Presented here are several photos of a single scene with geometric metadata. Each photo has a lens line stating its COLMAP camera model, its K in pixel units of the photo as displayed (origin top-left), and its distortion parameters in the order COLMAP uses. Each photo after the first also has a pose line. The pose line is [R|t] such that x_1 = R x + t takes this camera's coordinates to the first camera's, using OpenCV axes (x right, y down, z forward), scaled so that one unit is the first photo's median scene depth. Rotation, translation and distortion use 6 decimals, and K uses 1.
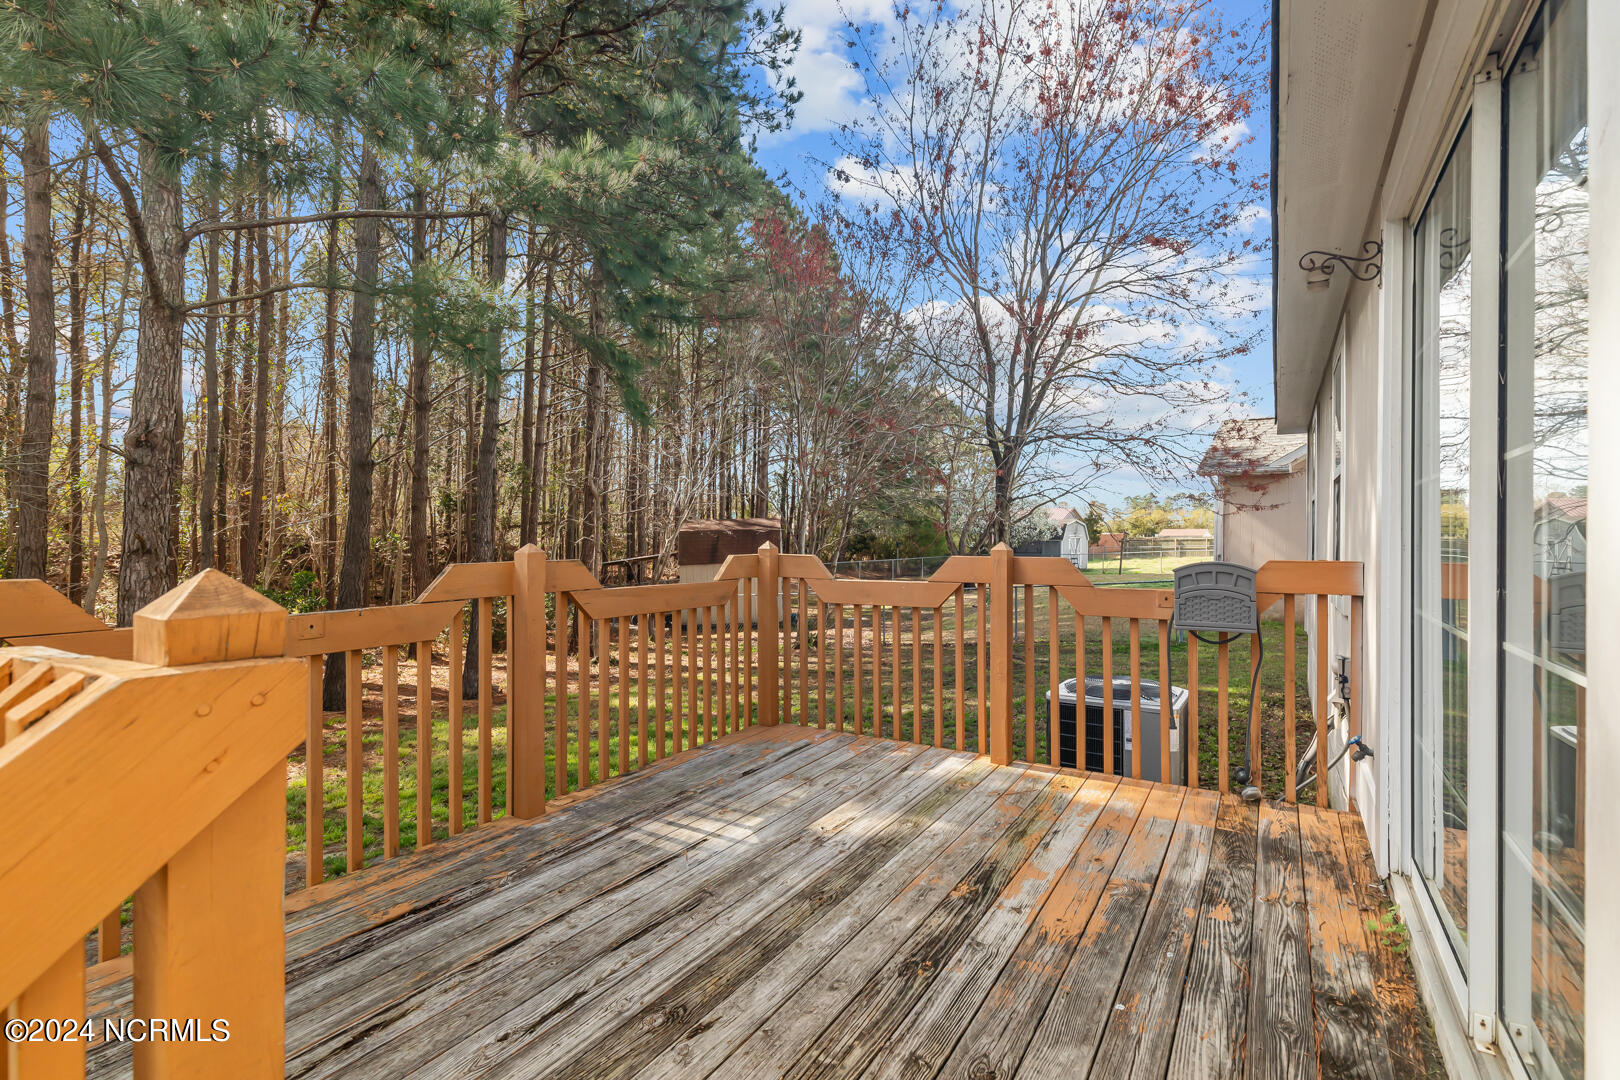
lens RADIAL K [[768.1, 0, 808.5], [0, 768.1, 550.3], [0, 0, 1]] dist [0.010778, 0.000366]
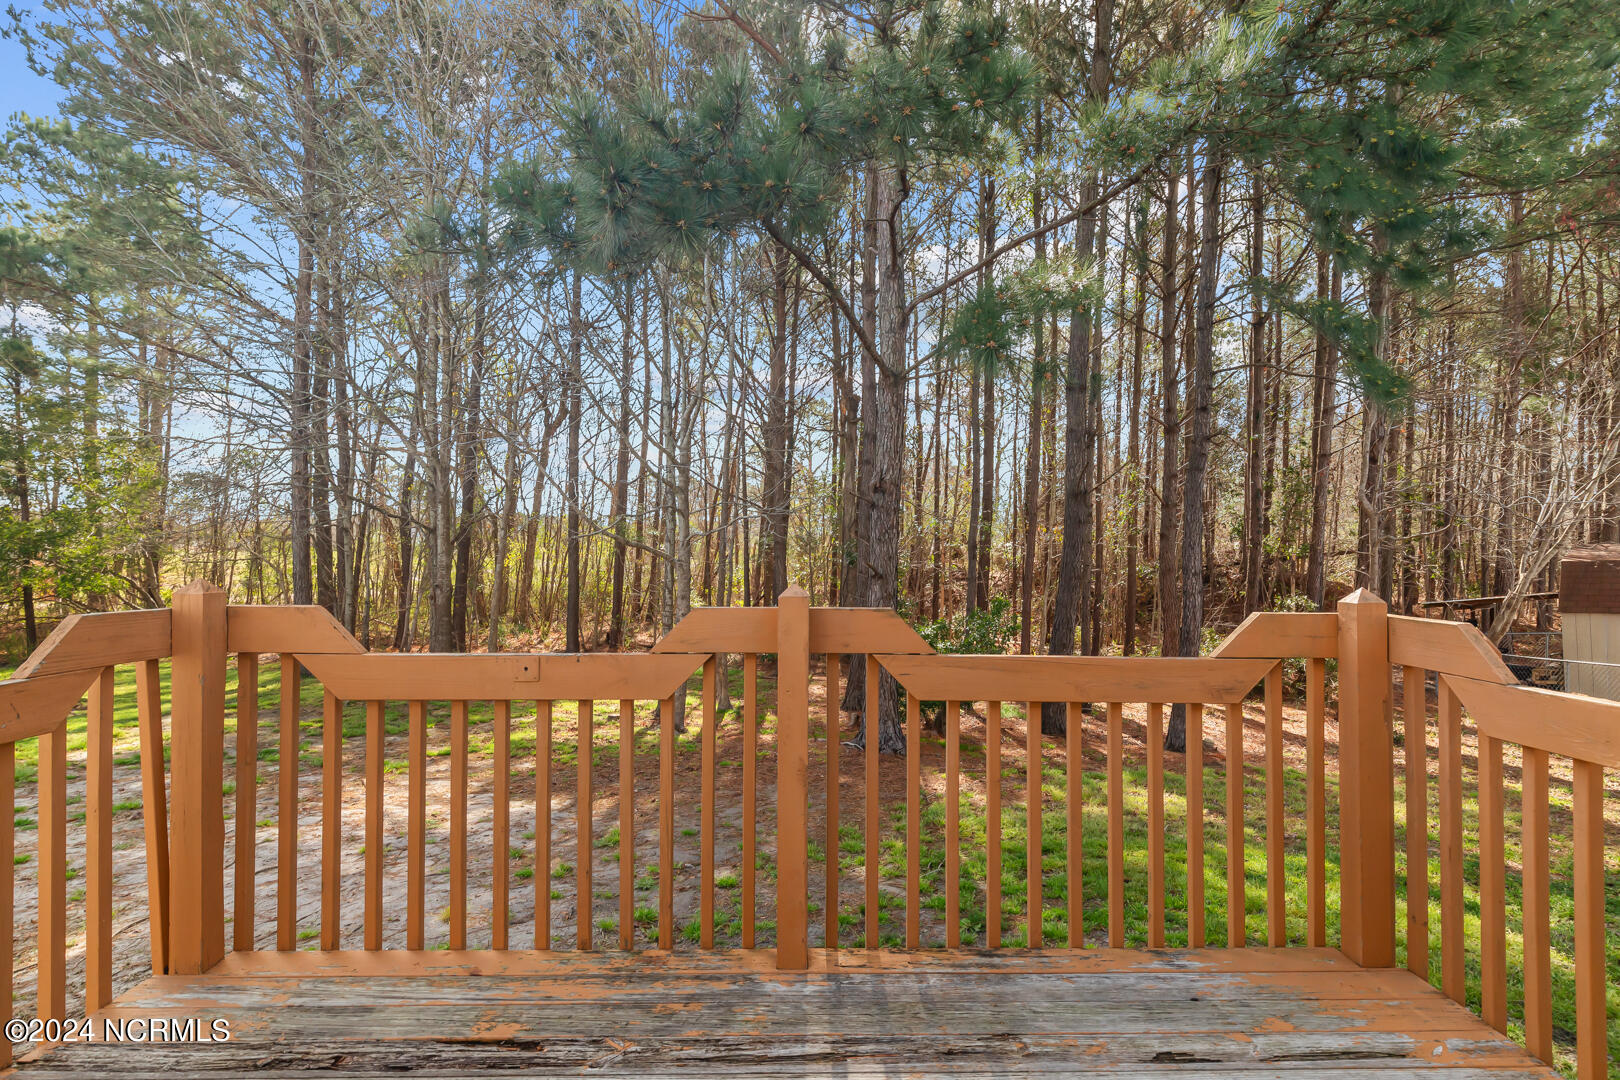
lens RADIAL K [[768.1, 0, 808.5], [0, 768.1, 550.3], [0, 0, 1]] dist [0.010778, 0.000366]
pose [[0.549037, -0.001200, -0.835797, 0.209996], [-0.027924, 0.999414, -0.019778, -0.021054], [0.835331, 0.034198, 0.548682, 0.520122]]
